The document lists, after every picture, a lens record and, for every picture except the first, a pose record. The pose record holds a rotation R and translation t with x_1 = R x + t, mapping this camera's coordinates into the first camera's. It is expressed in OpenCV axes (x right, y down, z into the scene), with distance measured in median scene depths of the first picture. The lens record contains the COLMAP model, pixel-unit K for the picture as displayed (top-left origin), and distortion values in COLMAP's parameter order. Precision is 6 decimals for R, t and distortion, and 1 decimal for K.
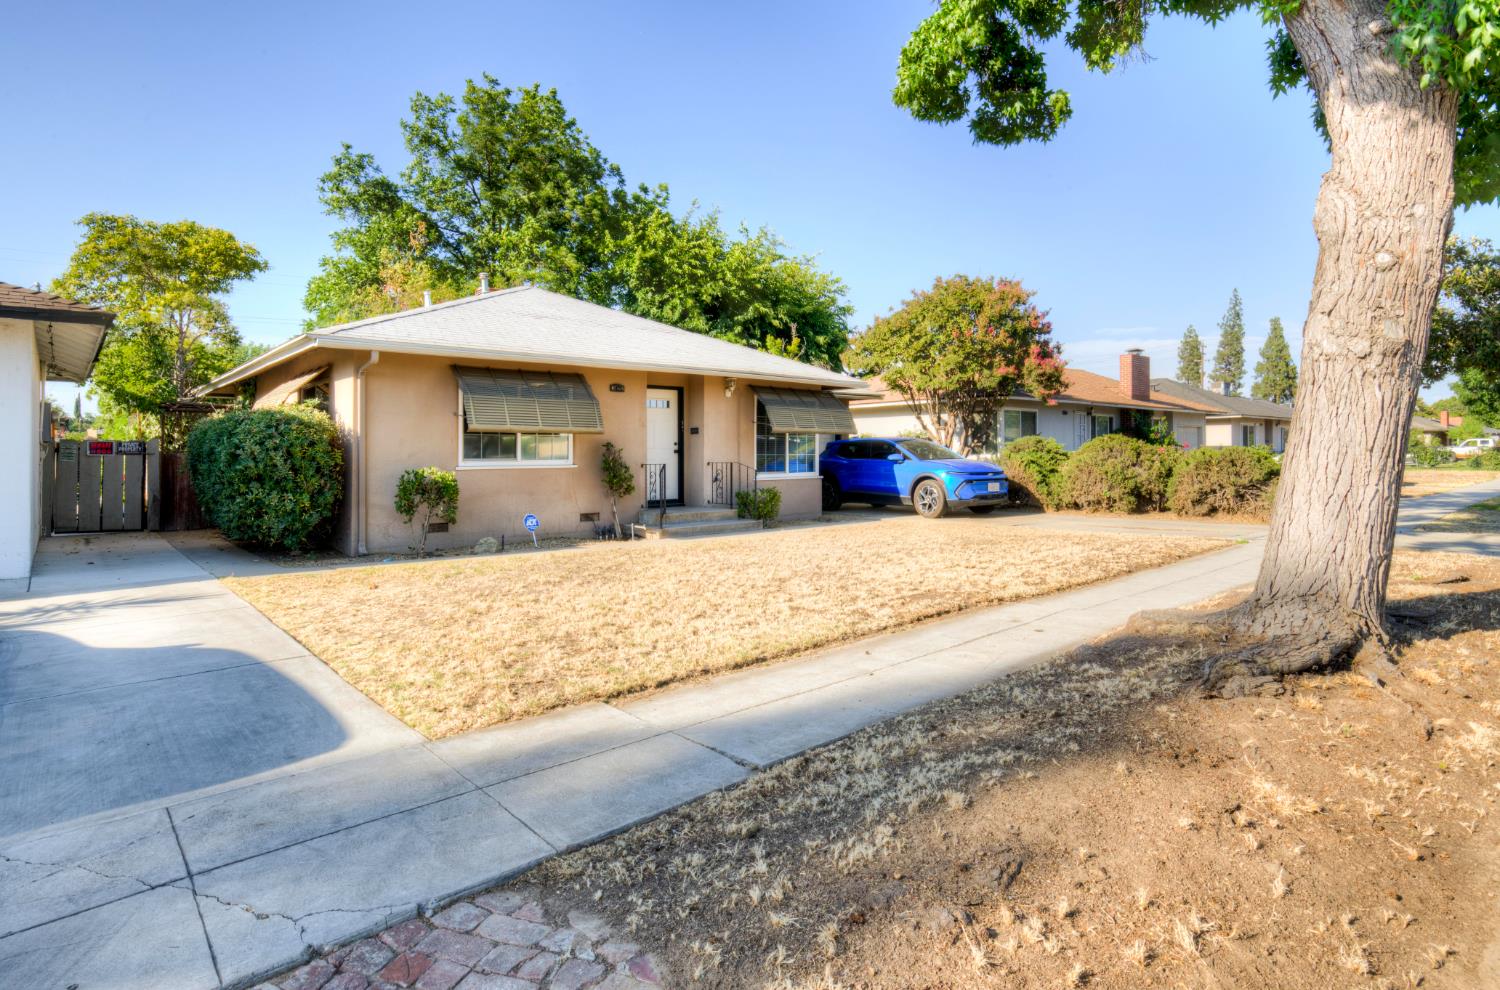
lens RADIAL K [[819.8, 0, 752.7], [0, 819.8, 442.8], [0, 0, 1]] dist [0.017506, -0.000005]
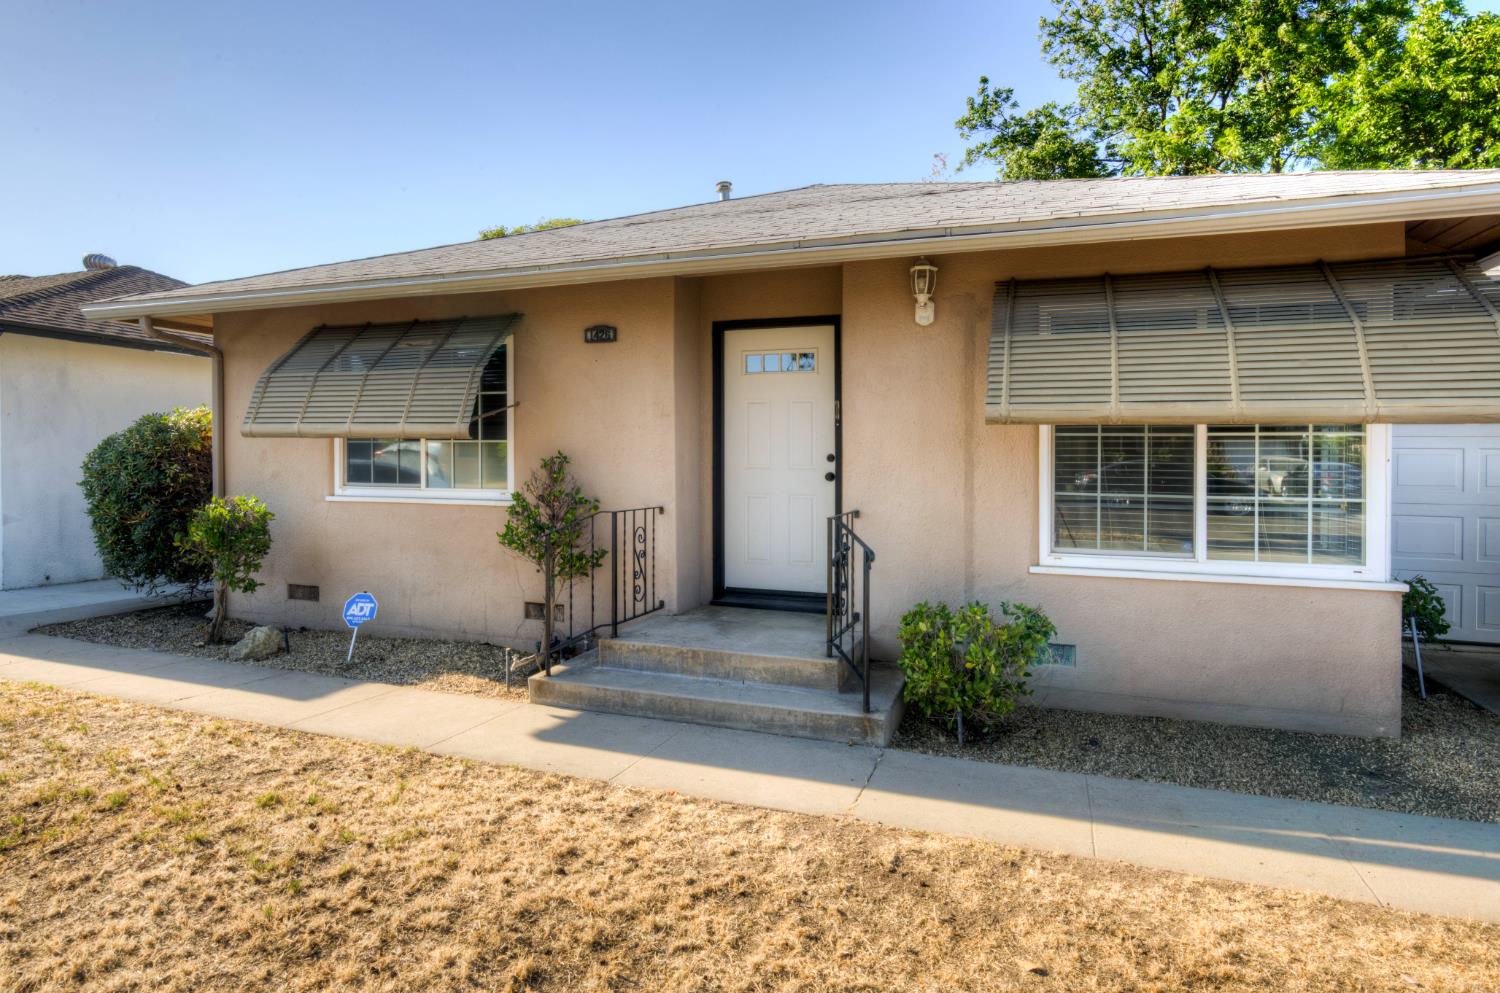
lens RADIAL K [[794.4, 0, 763.8], [0, 794.4, 459.7], [0, 0, 1]] dist [0.002593, 0.002119]
pose [[0.467329, 0.019192, -0.883875, 0.252500], [0.007154, 0.999650, 0.025488, -0.008413], [0.884055, -0.018235, 0.467028, 0.833919]]
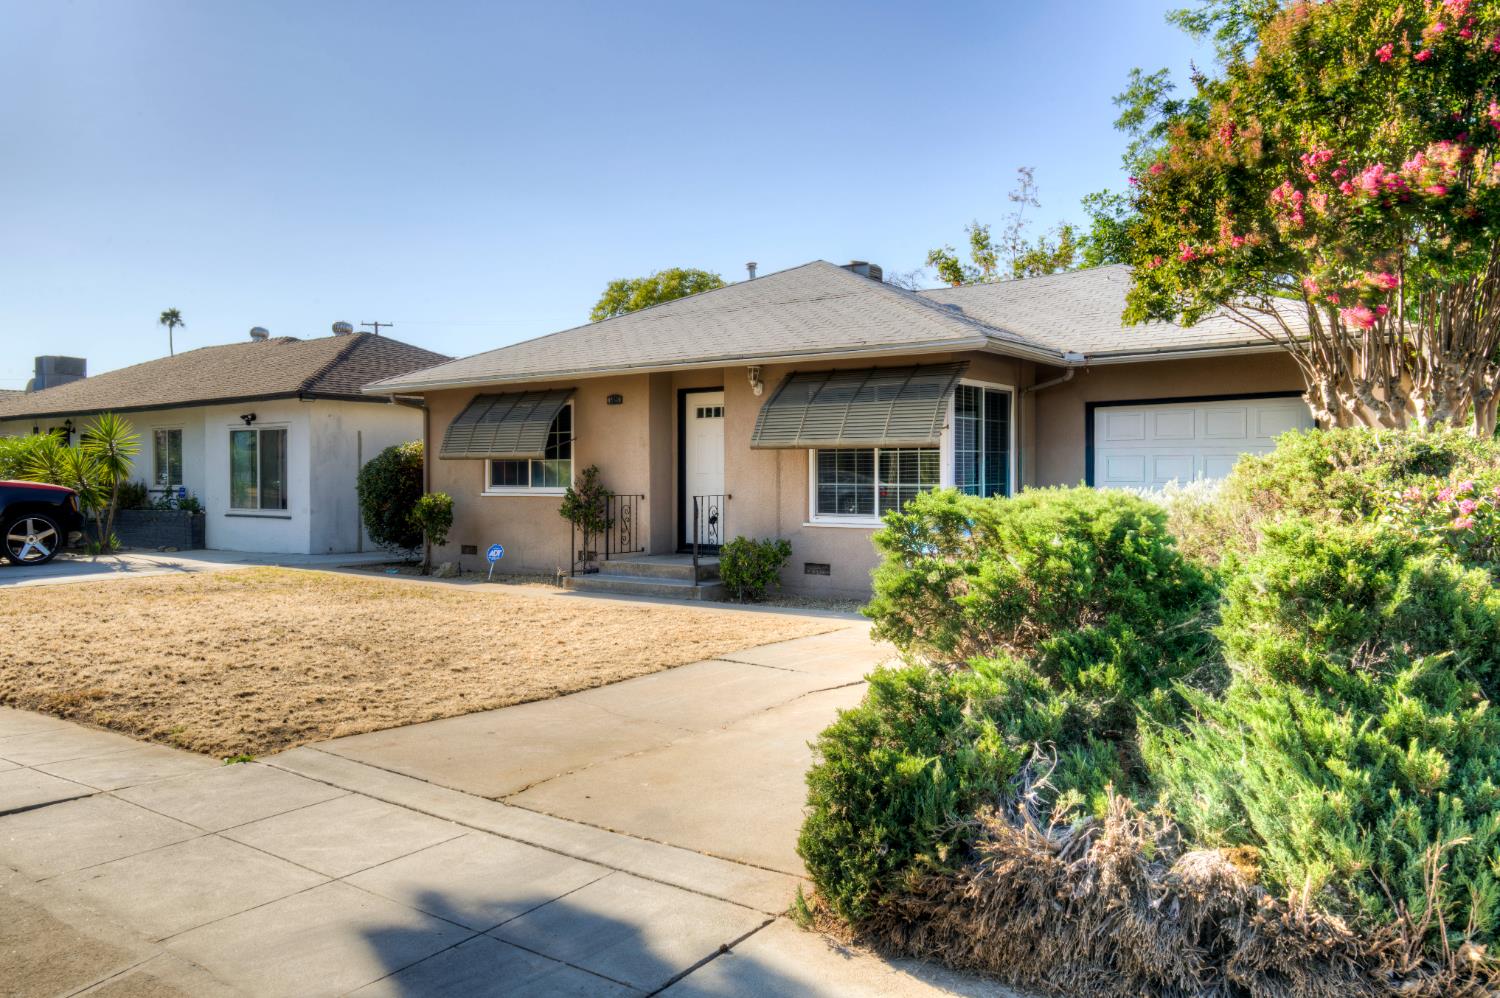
lens RADIAL K [[1107.5, 0, 756.2], [0, 1107.5, 485.8], [0, 0, 1]] dist [0.006764, -0.005996]
pose [[0.189484, 0.019210, -0.981696, 0.887996], [0.019382, 0.999541, 0.023301, -0.004921], [0.981692, -0.023442, 0.189025, 0.887175]]
